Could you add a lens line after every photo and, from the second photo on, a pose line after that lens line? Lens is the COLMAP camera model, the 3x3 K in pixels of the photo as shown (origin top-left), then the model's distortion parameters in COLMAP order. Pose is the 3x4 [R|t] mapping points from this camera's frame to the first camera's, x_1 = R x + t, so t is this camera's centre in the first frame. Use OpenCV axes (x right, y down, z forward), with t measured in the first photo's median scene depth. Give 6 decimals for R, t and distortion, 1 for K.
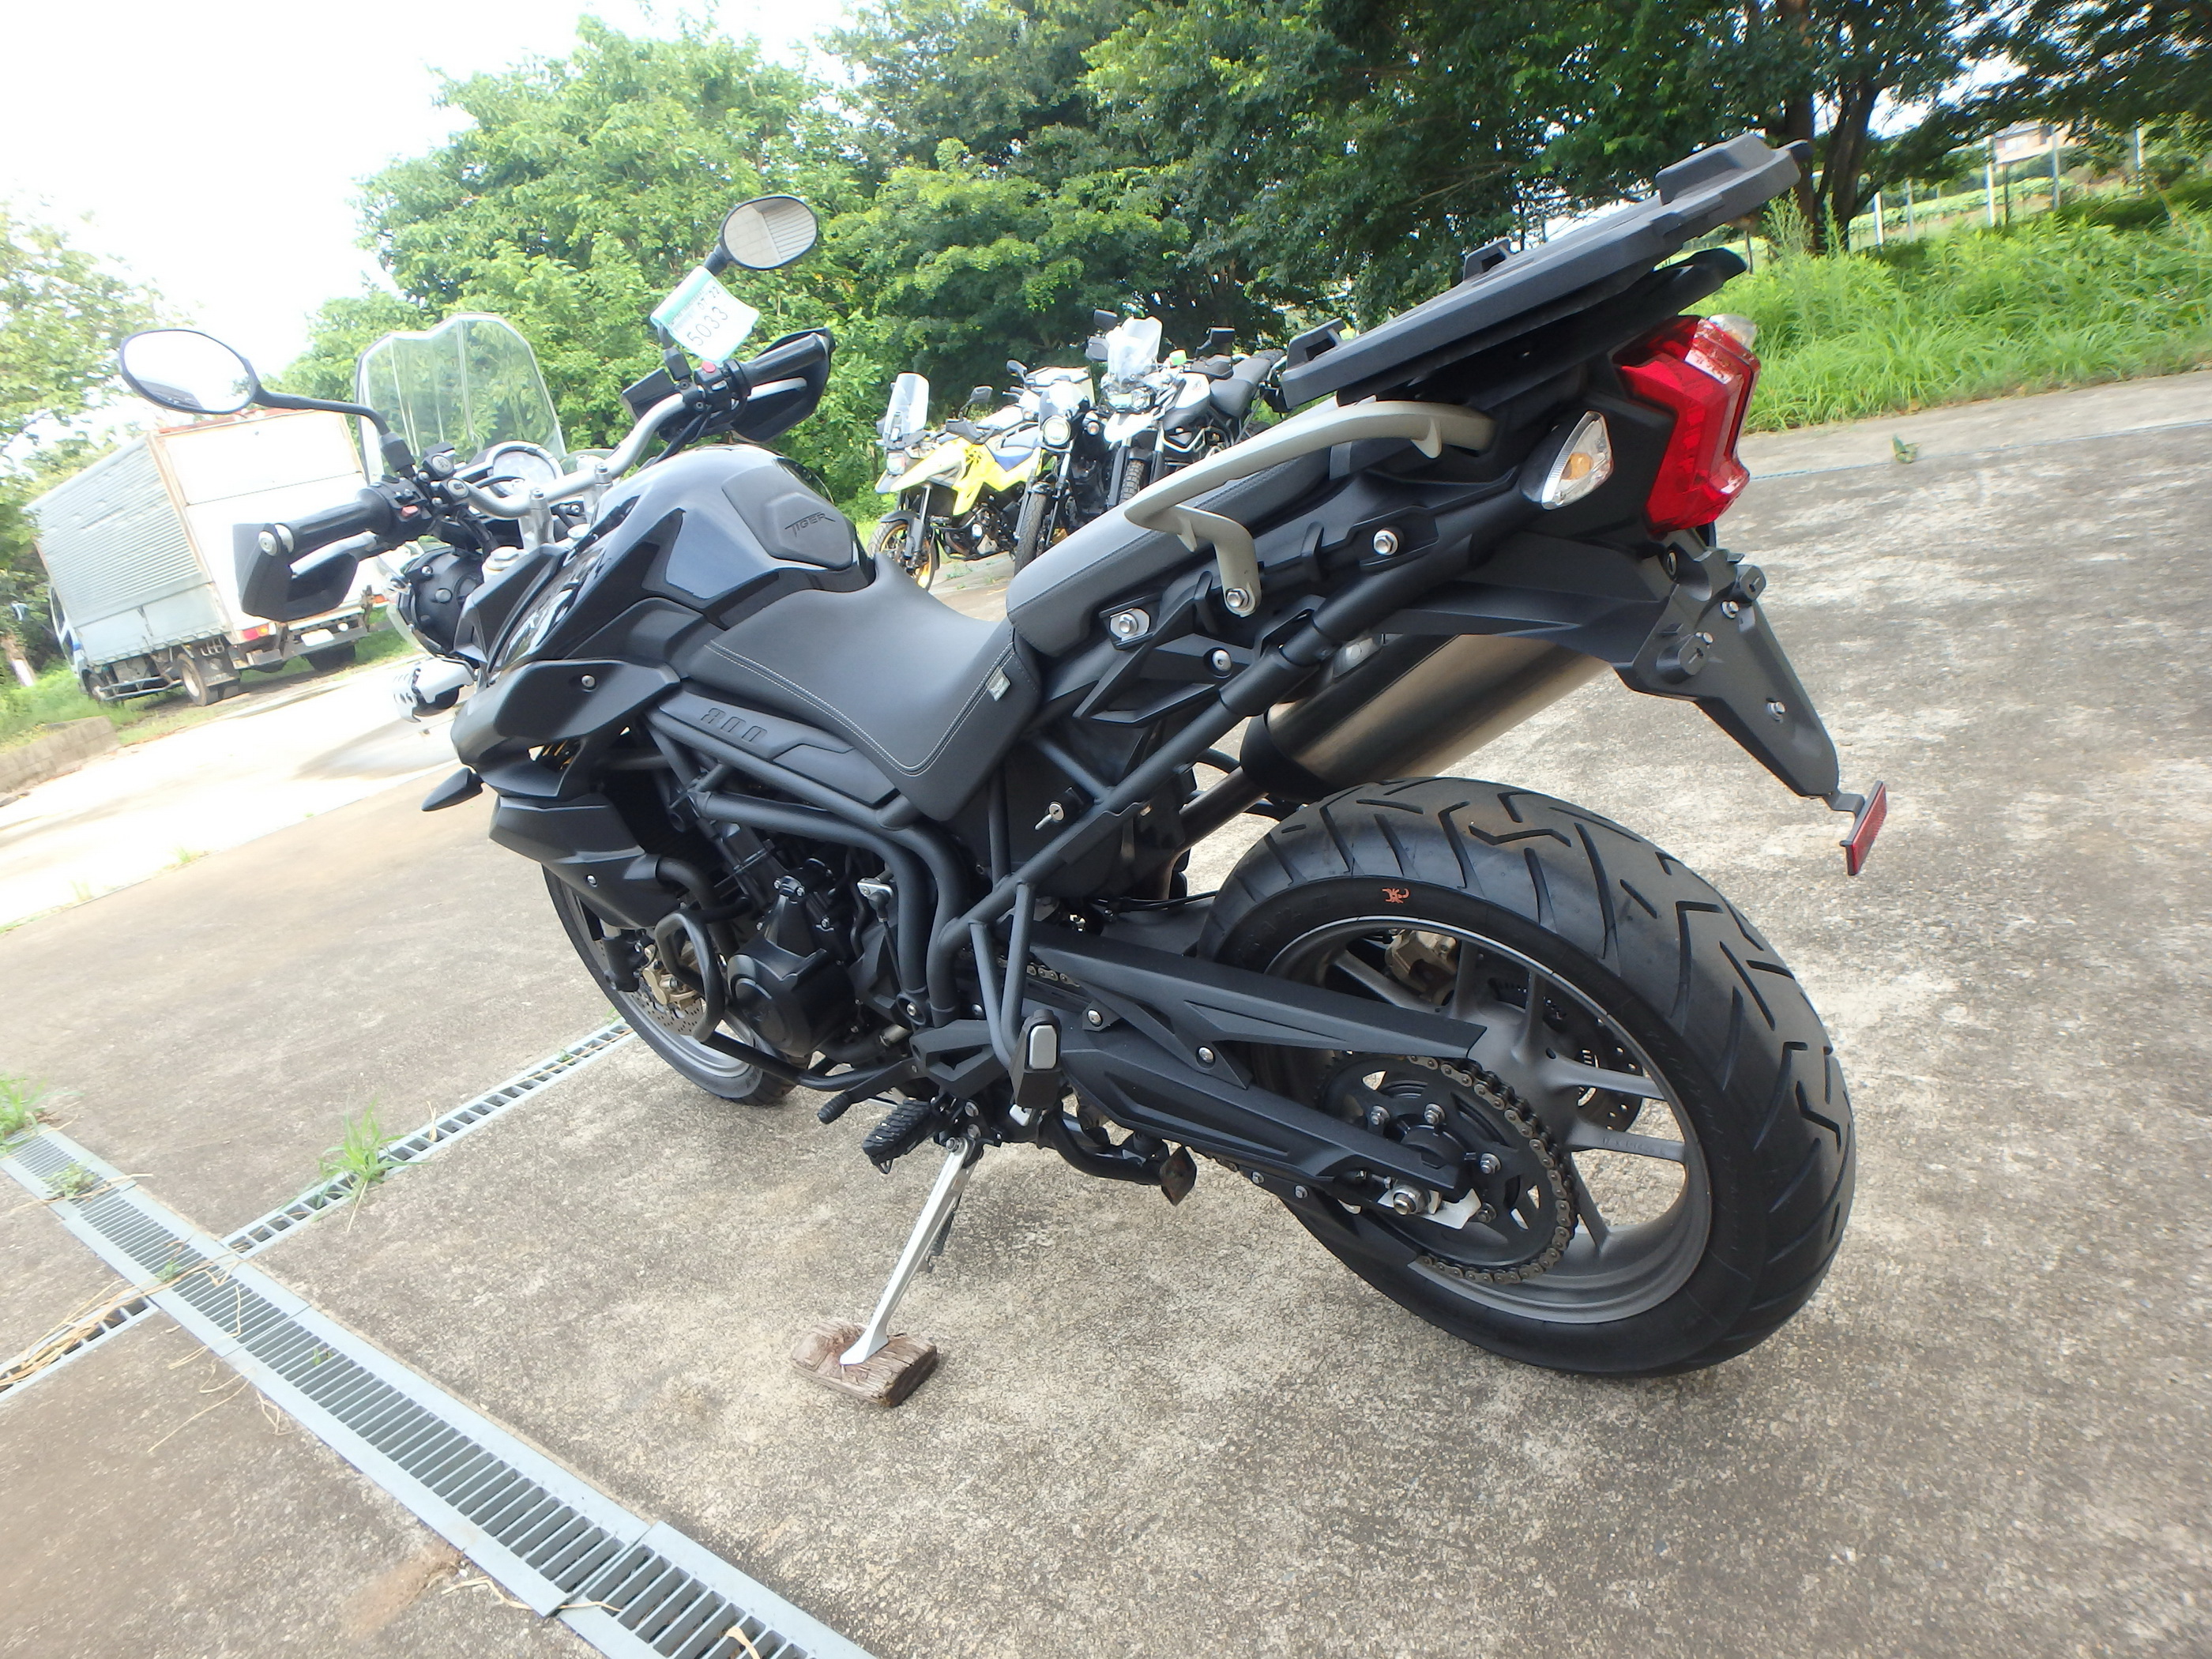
lens RADIAL K [[1365.0, 0, 1118.7], [0, 1365.0, 851.1], [0, 0, 1]] dist [-0.045739, 0.009665]
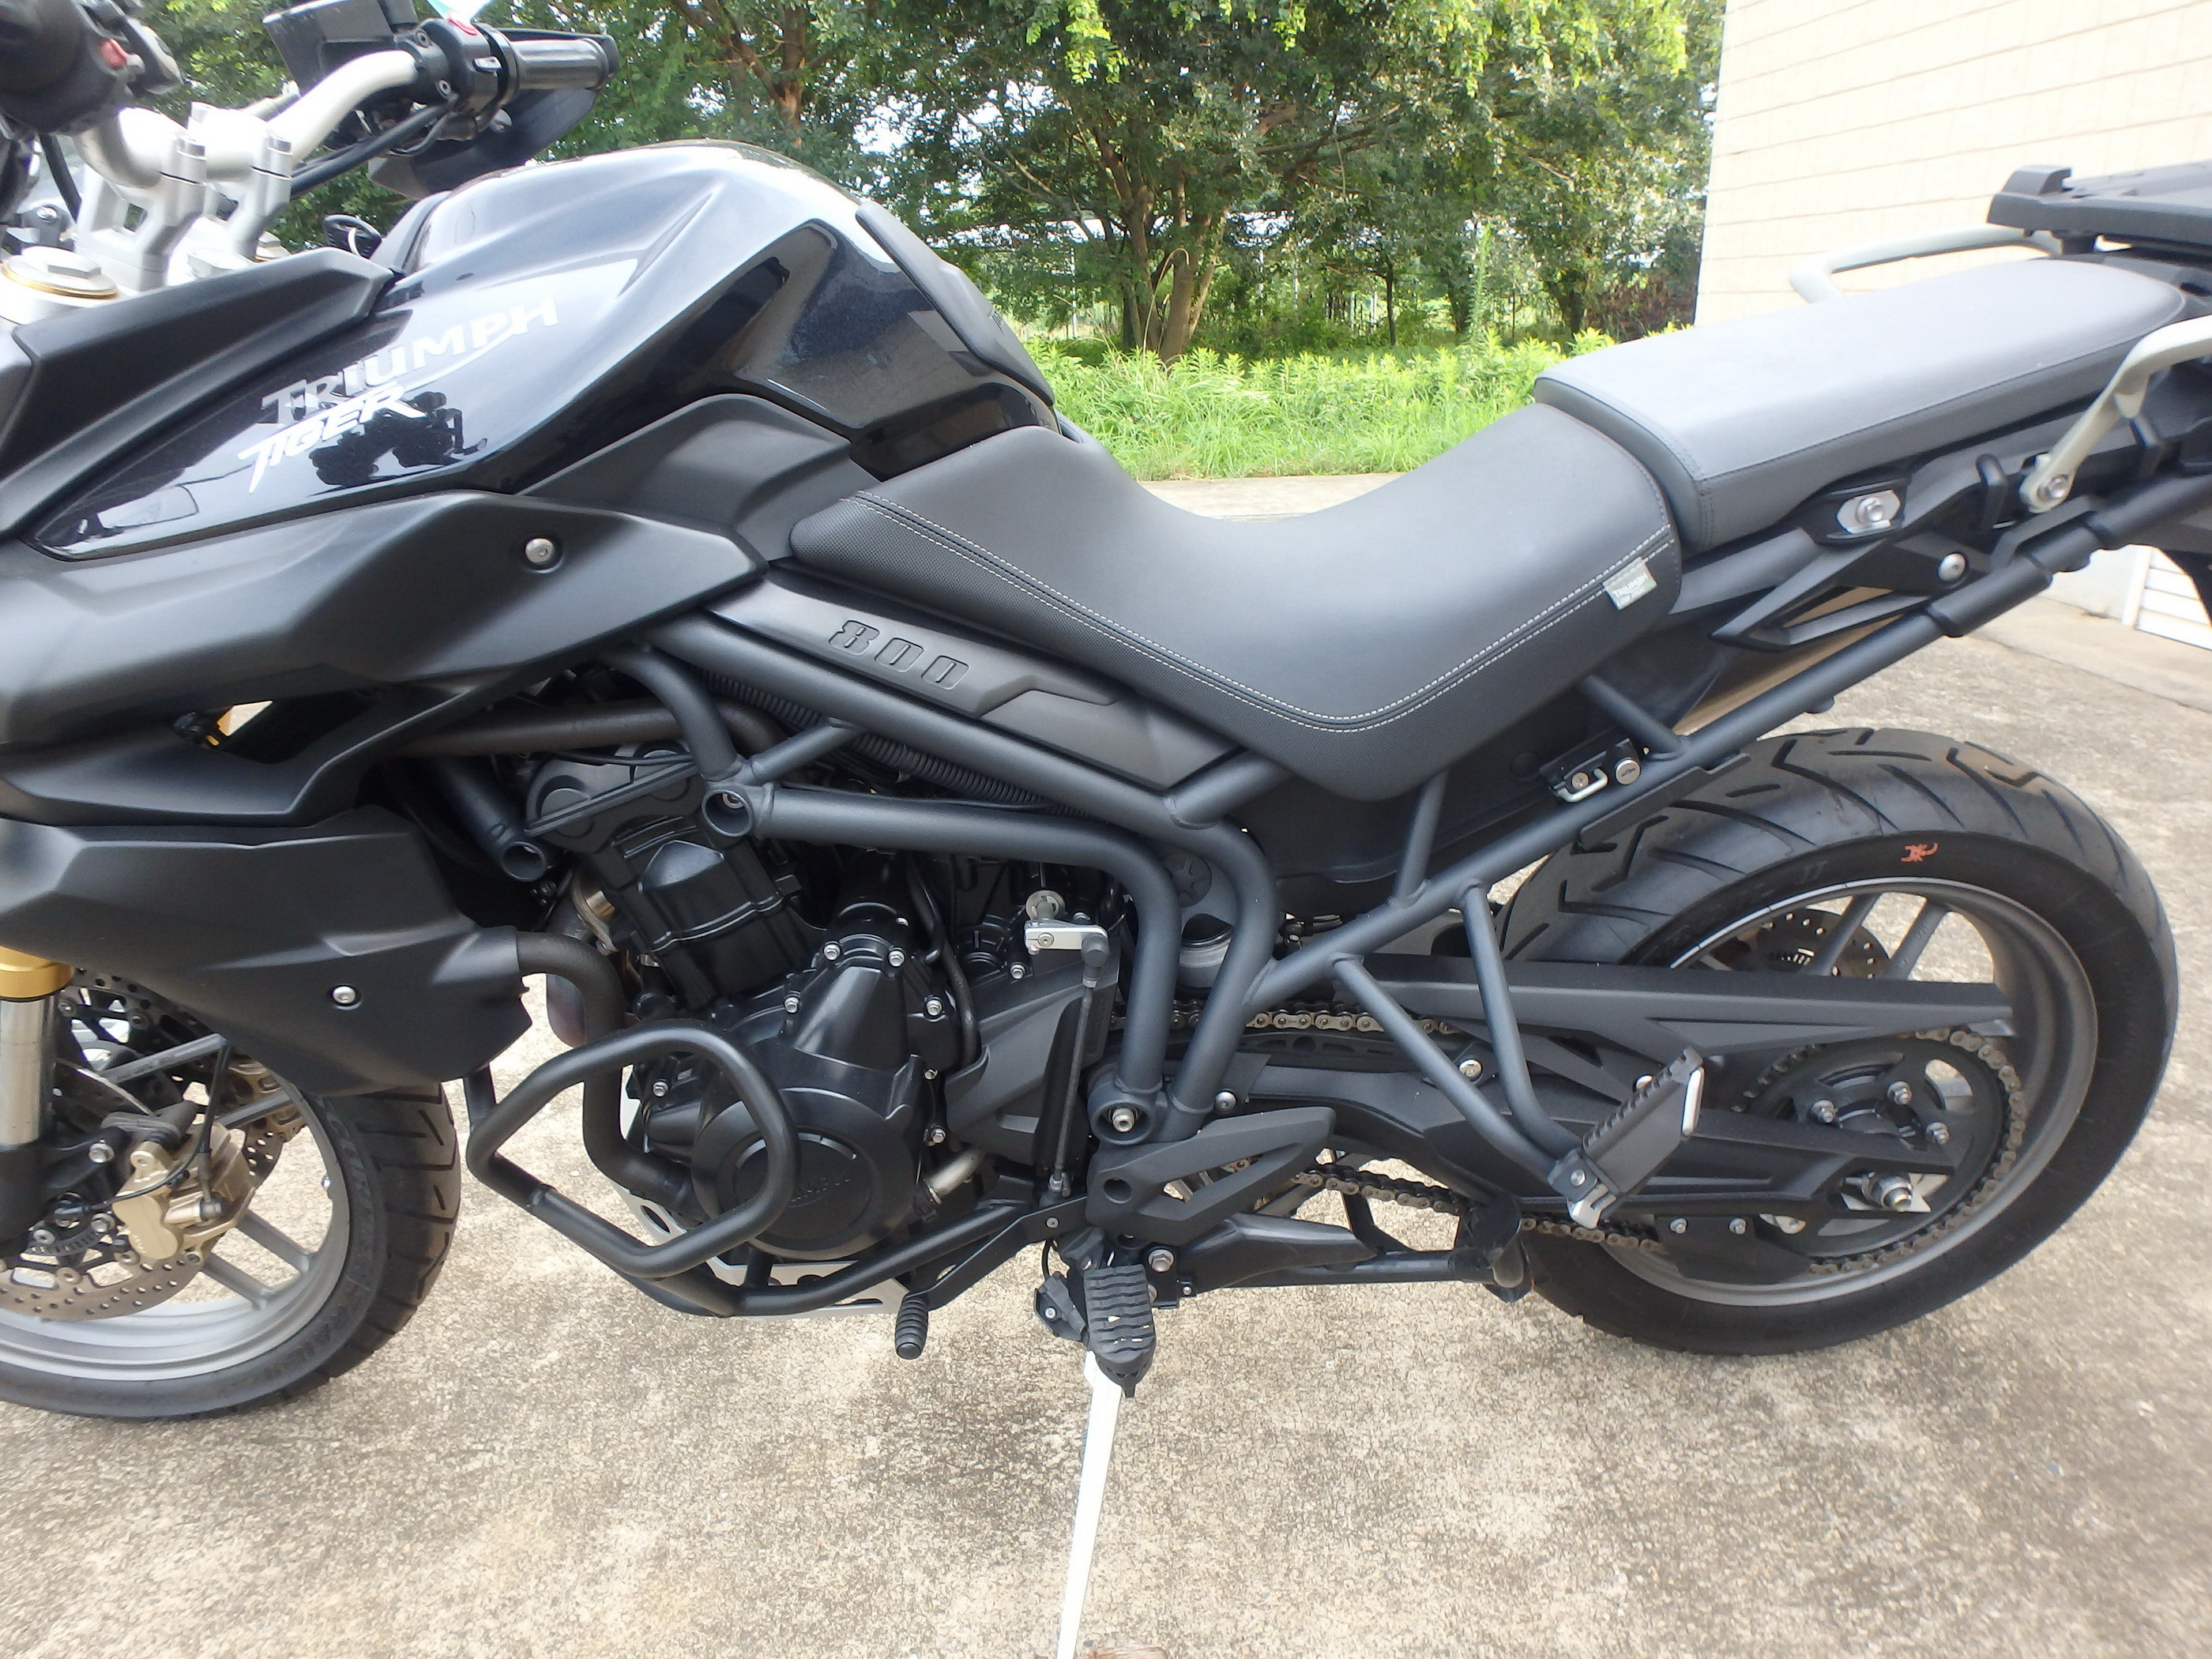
lens RADIAL K [[1365.0, 0, 1116.9], [0, 1365.0, 832.6], [0, 0, 1]] dist [-0.045739, 0.009665]
pose [[0.710897, -0.041529, 0.702069, -0.108382], [0.085810, 0.995919, -0.027978, 0.000127], [-0.698042, 0.080134, 0.711559, 0.100324]]
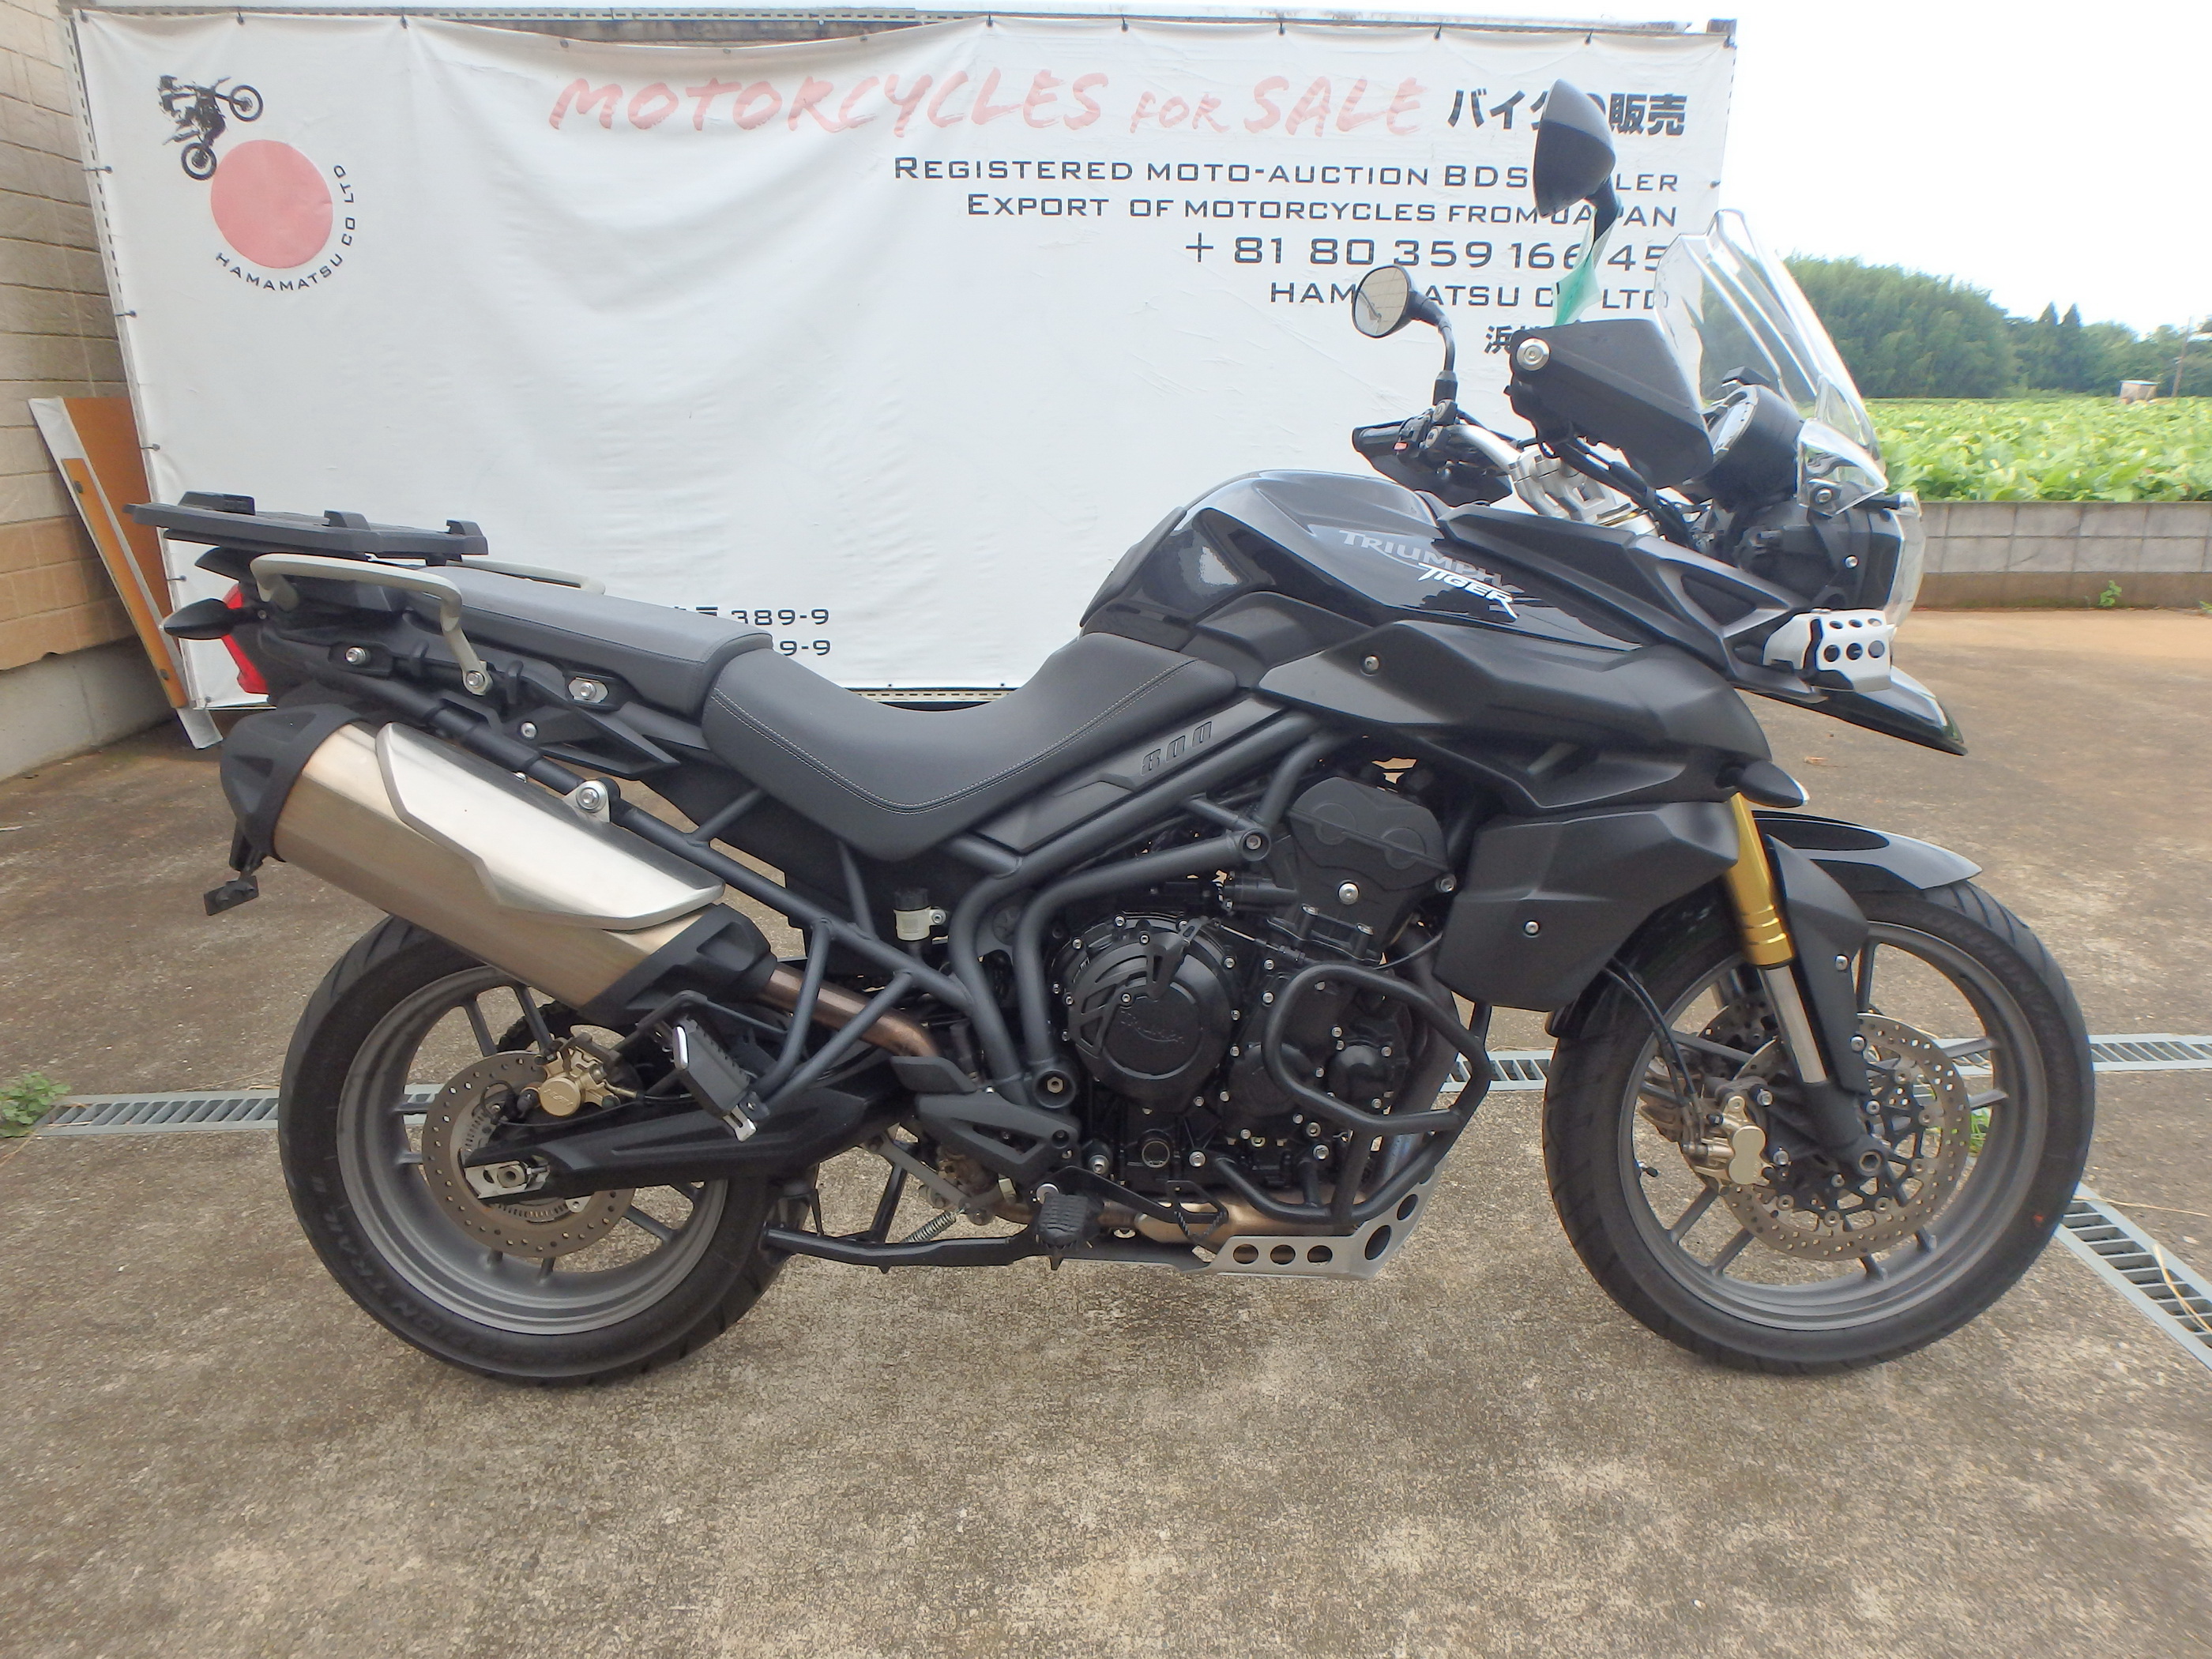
lens RADIAL K [[1365.0, 0, 1108.8], [0, 1365.0, 832.2], [0, 0, 1]] dist [-0.045739, 0.009665]
pose [[-0.730821, 0.426101, -0.533235, 0.067718], [-0.035971, 0.756089, 0.653480, -0.133769], [0.681621, 0.496758, -0.537238, 0.288855]]
